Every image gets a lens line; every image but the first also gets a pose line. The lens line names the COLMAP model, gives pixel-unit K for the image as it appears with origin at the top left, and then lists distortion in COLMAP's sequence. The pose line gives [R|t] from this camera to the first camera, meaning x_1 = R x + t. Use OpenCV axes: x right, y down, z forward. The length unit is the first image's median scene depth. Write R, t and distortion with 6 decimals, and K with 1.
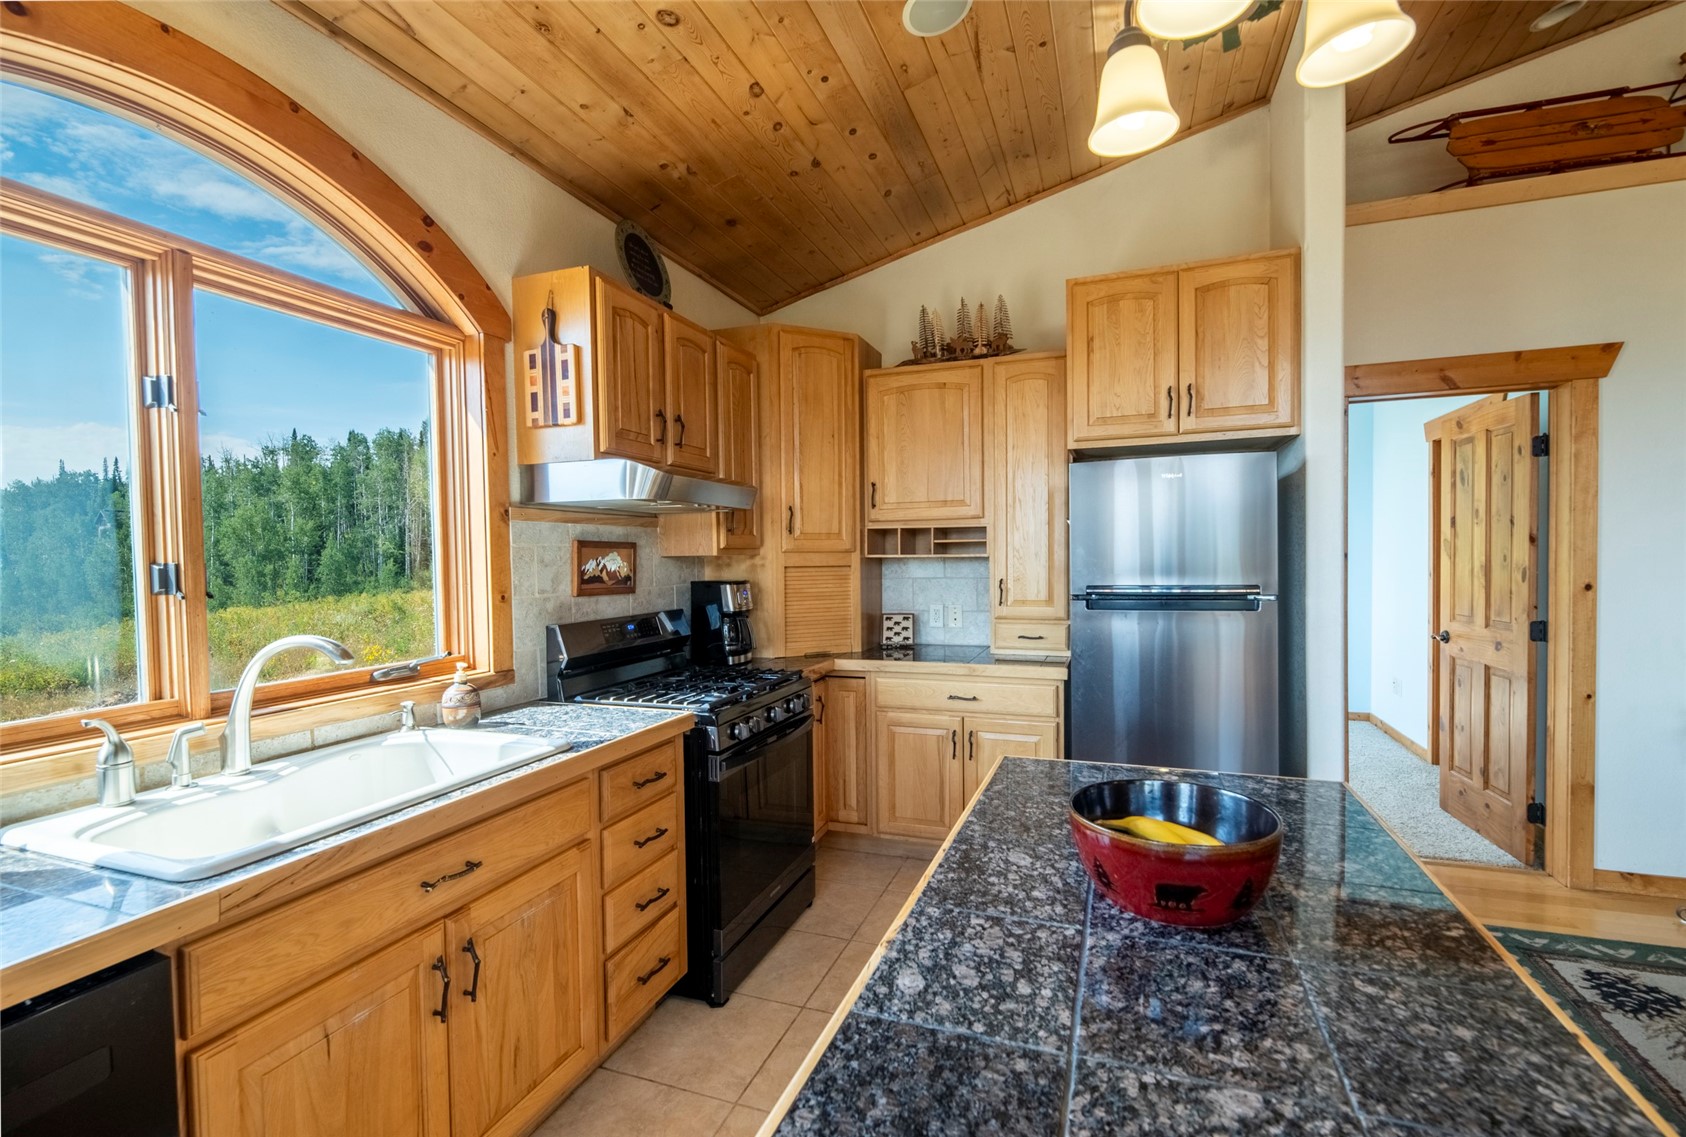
lens RADIAL K [[746.8, 0, 856.8], [0, 746.8, 576.6], [0, 0, 1]] dist [-0.001039, -0.000489]
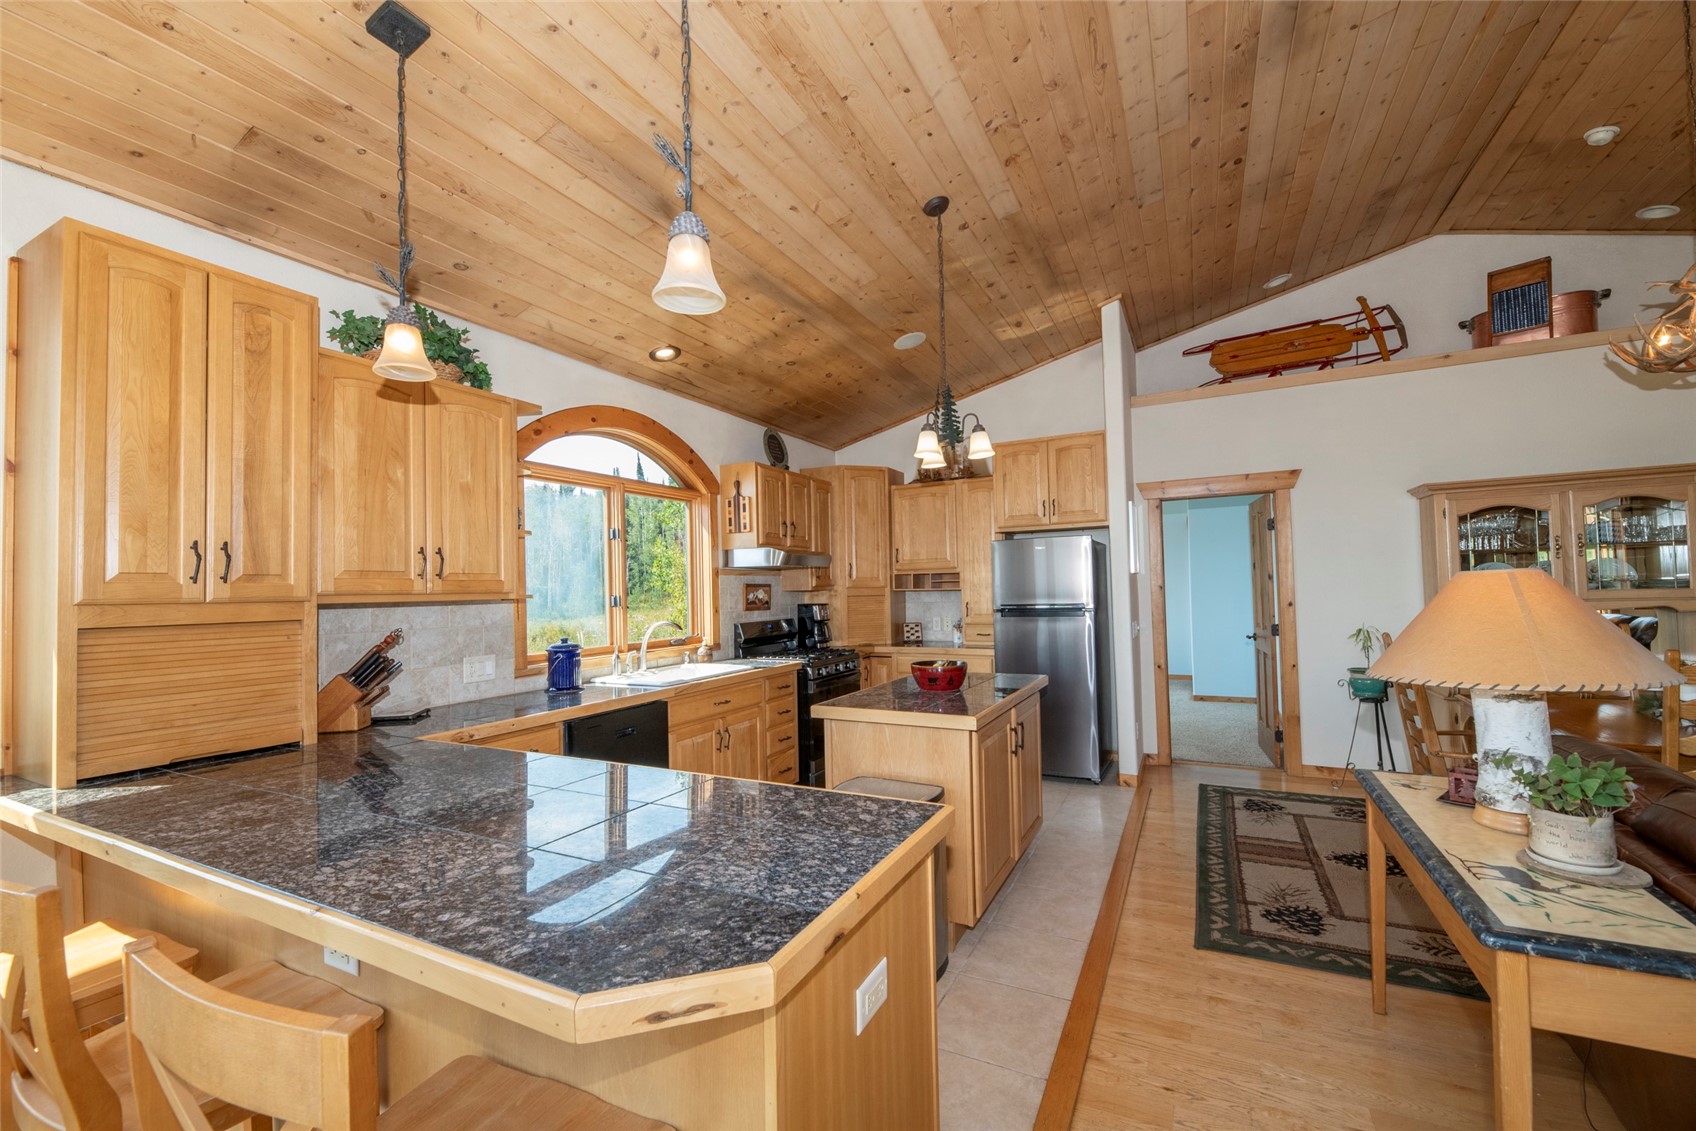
lens RADIAL K [[687.4, 0, 846.2], [0, 687.4, 570.1], [0, 0, 1]] dist [-0.000058, -0.000104]
pose [[0.991592, -0.011553, -0.128889, 0.143314], [0.004700, 0.998565, -0.053348, 0.016007], [0.129320, 0.052294, 0.990223, -0.812105]]
